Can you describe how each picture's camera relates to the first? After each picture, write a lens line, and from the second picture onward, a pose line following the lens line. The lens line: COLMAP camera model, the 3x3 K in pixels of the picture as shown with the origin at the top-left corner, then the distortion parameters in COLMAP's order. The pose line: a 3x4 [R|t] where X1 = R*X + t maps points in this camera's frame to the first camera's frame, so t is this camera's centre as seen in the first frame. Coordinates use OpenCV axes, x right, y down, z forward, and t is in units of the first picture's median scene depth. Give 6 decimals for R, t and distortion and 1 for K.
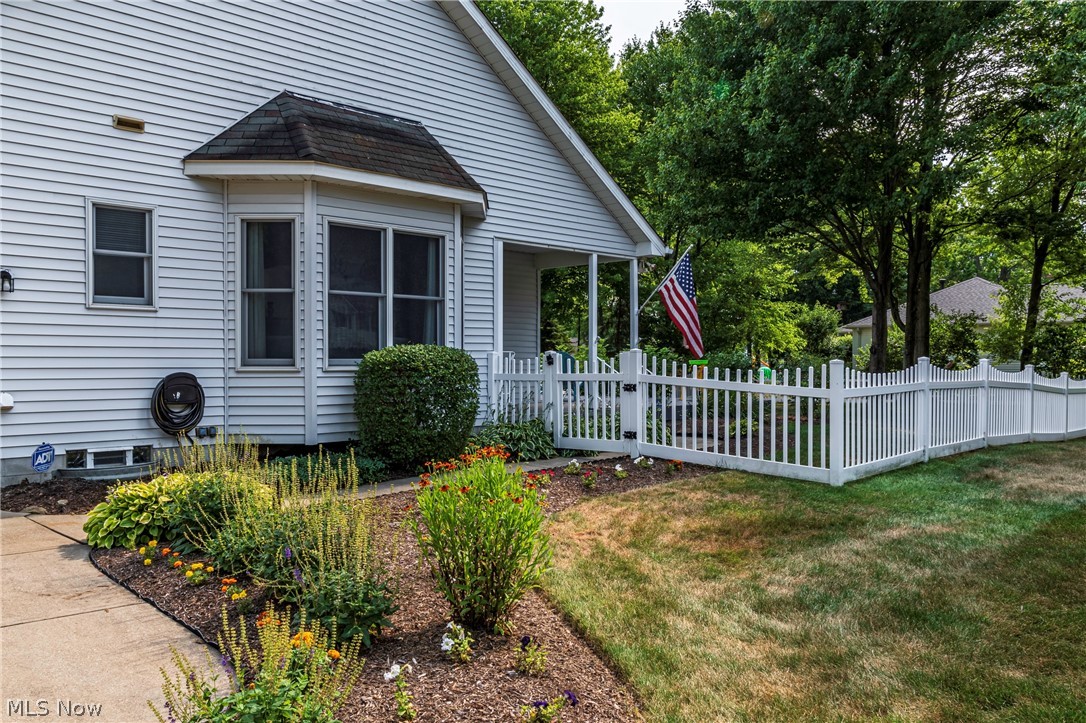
lens RADIAL K [[902.3, 0, 542.5], [0, 902.3, 379.1], [0, 0, 1]] dist [-0.010315, -0.008671]
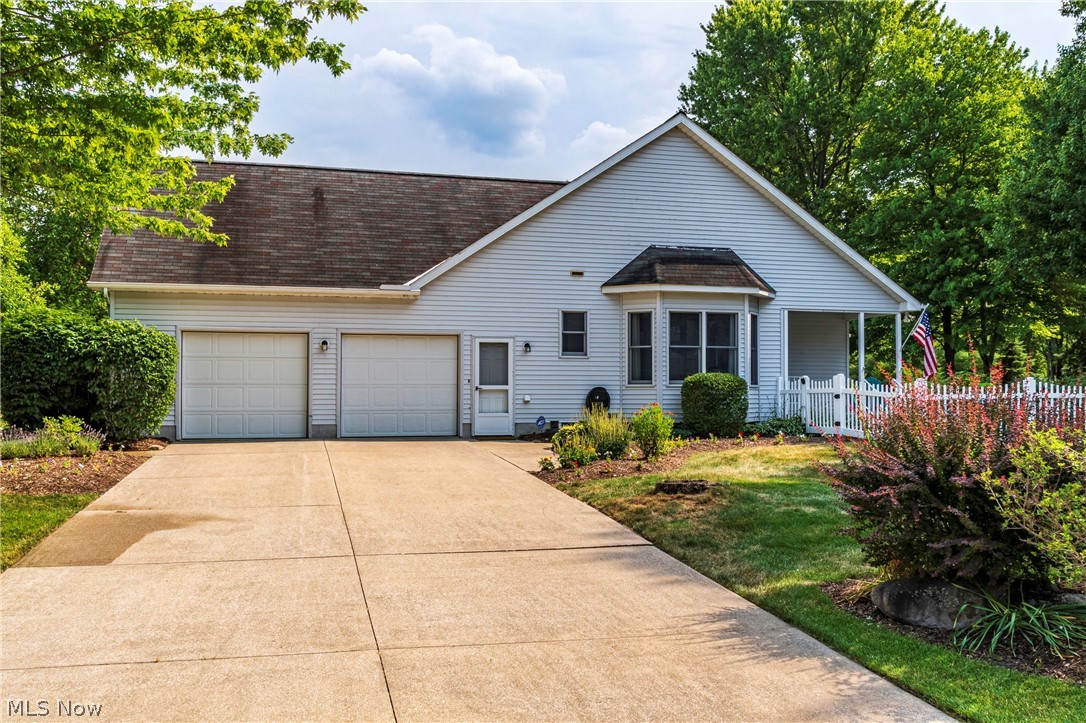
lens RADIAL K [[1016.0, 0, 542.8], [0, 1016.0, 391.5], [0, 0, 1]] dist [0.007265, 0.003519]
pose [[0.865880, -0.002868, -0.500243, 0.624244], [-0.010607, 0.999654, -0.024090, 0.057341], [0.500139, 0.026166, 0.865550, -1.042878]]
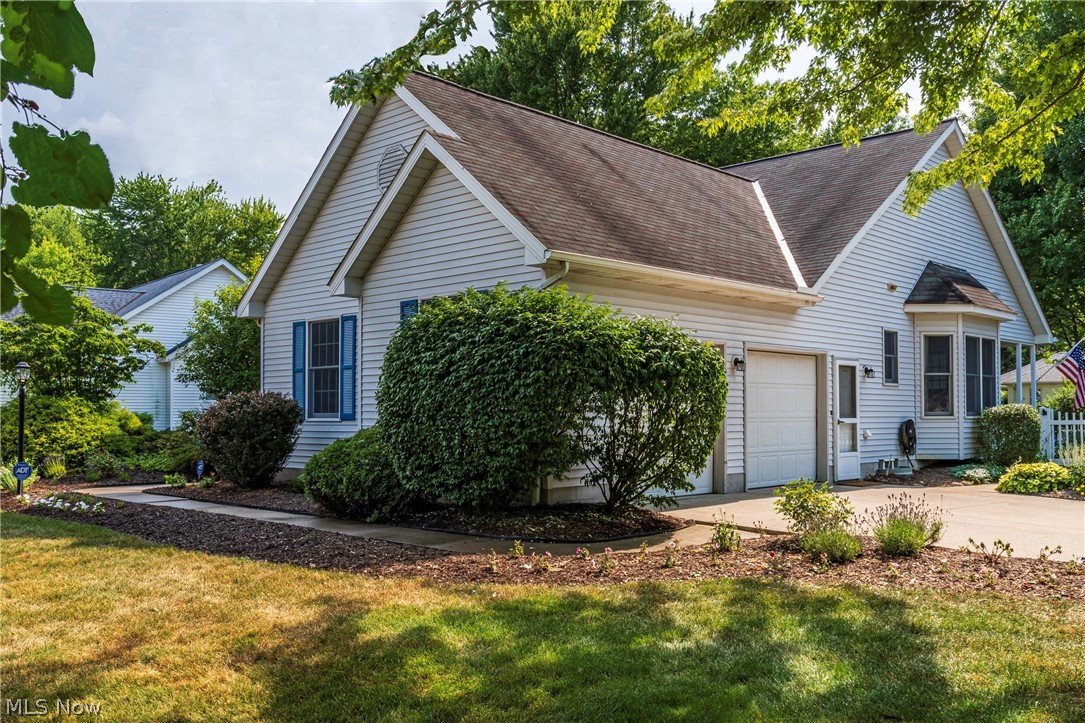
lens RADIAL K [[1015.0, 0, 542.3], [0, 1015.0, 391.5], [0, 0, 1]] dist [0.007265, 0.003519]
pose [[0.999952, -0.003907, 0.009008, -1.067852], [0.004357, 0.998717, -0.050450, 0.033753], [-0.008800, 0.050487, 0.998686, -0.975716]]
